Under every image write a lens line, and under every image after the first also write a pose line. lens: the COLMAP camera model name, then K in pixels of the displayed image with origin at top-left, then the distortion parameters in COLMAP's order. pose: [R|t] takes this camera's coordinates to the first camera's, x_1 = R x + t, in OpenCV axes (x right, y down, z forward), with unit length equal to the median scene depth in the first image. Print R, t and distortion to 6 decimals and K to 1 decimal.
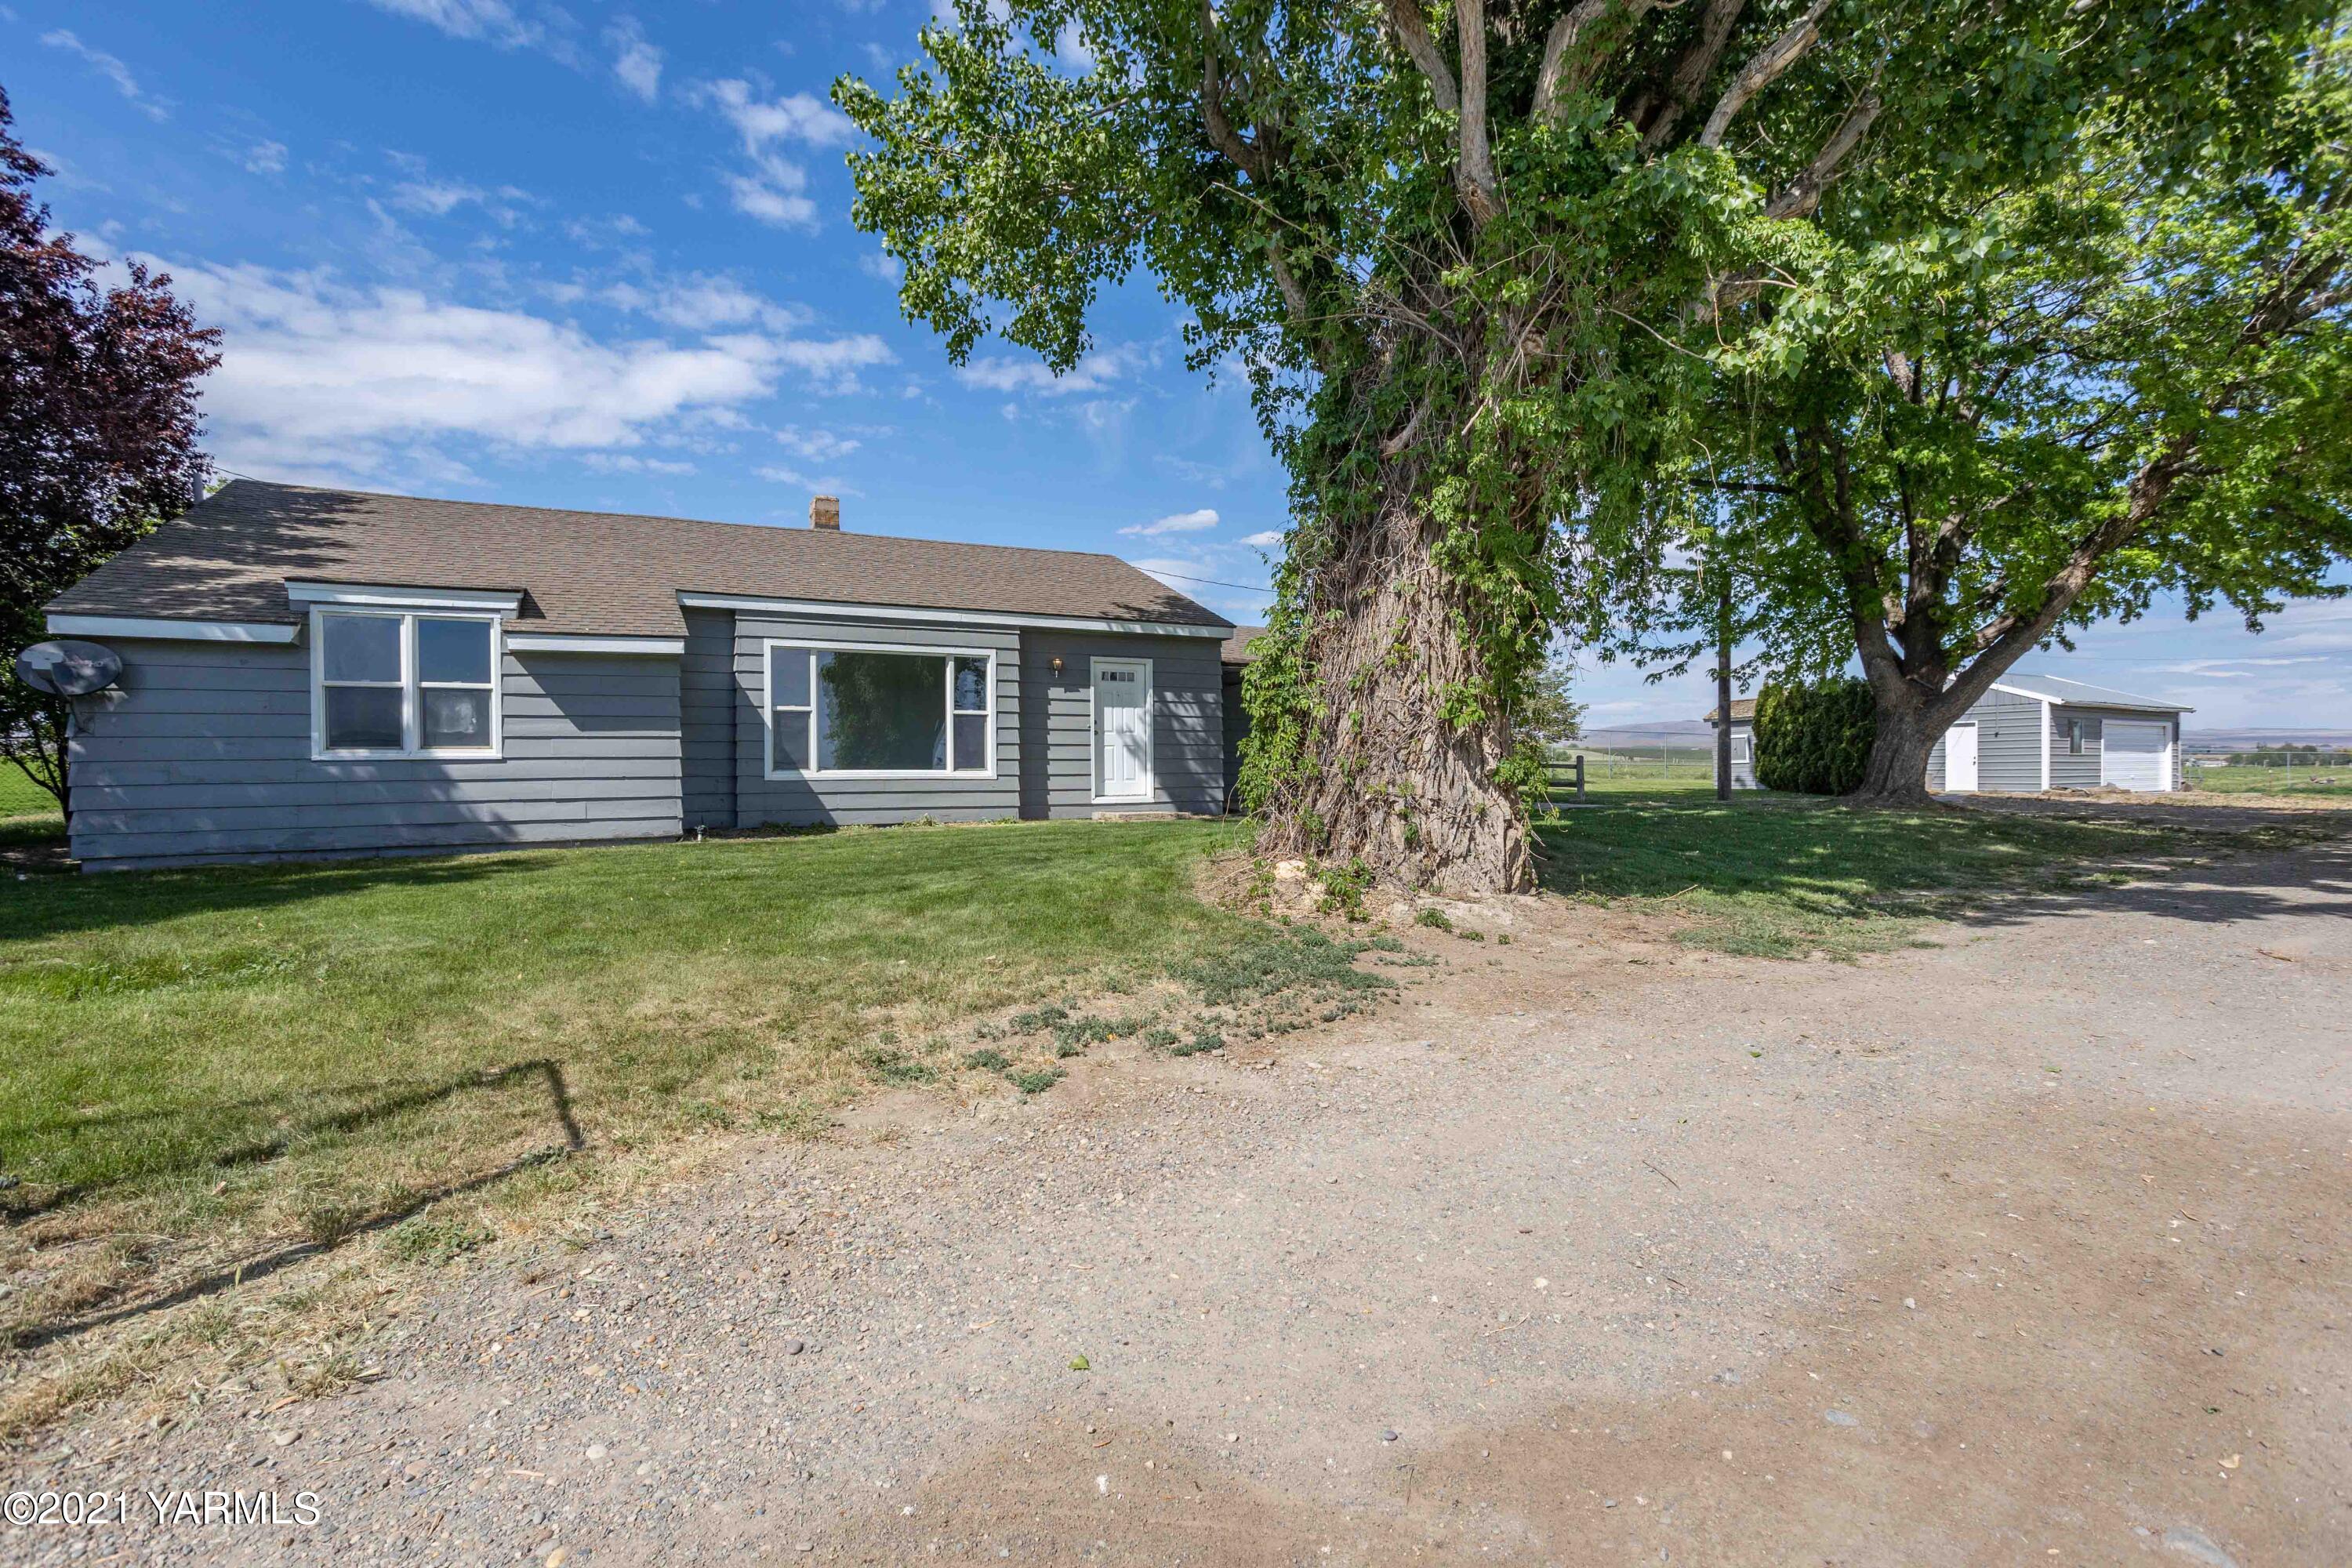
lens RADIAL K [[1121.7, 0, 1179.7], [0, 1121.7, 774.5], [0, 0, 1]] dist [-0.053574, 0.036665]
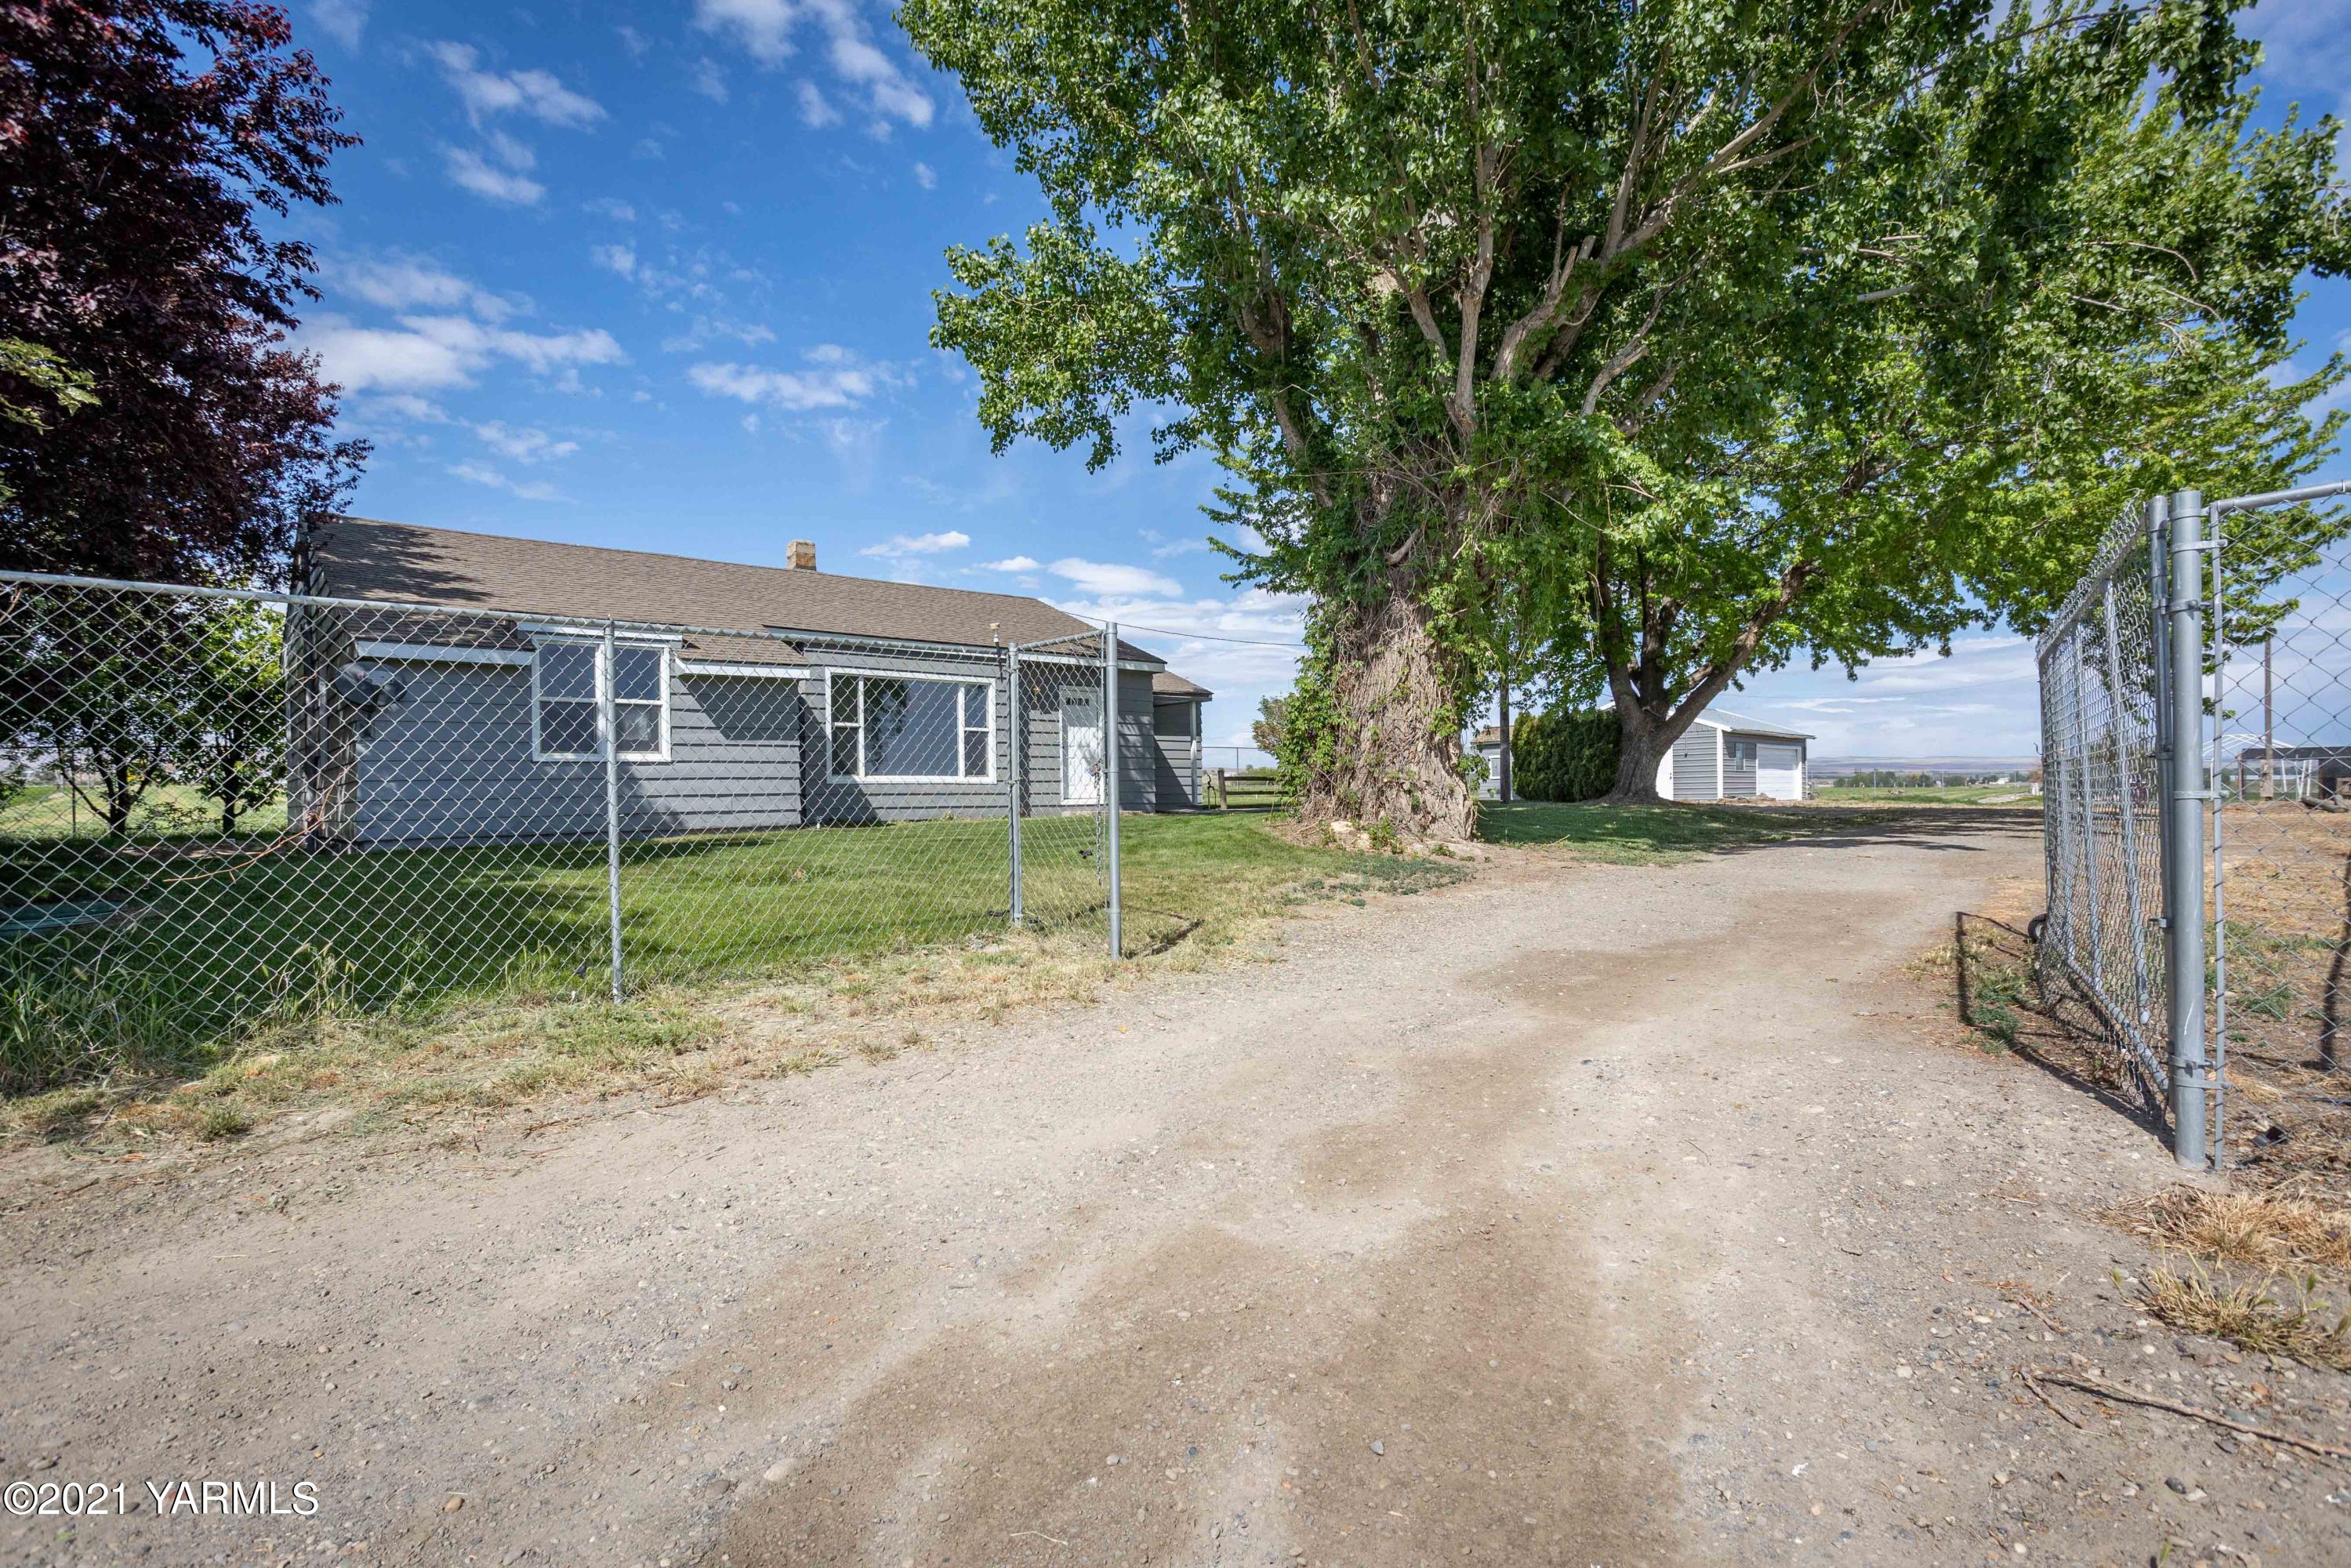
lens RADIAL K [[1145.6, 0, 1175.5], [0, 1145.6, 784.0], [0, 0, 1]] dist [-0.057107, 0.060524]
pose [[0.972774, -0.004273, 0.231718, -0.263248], [0.008219, 0.999837, -0.016069, 0.026044], [-0.231612, 0.017536, 0.972650, -0.265210]]
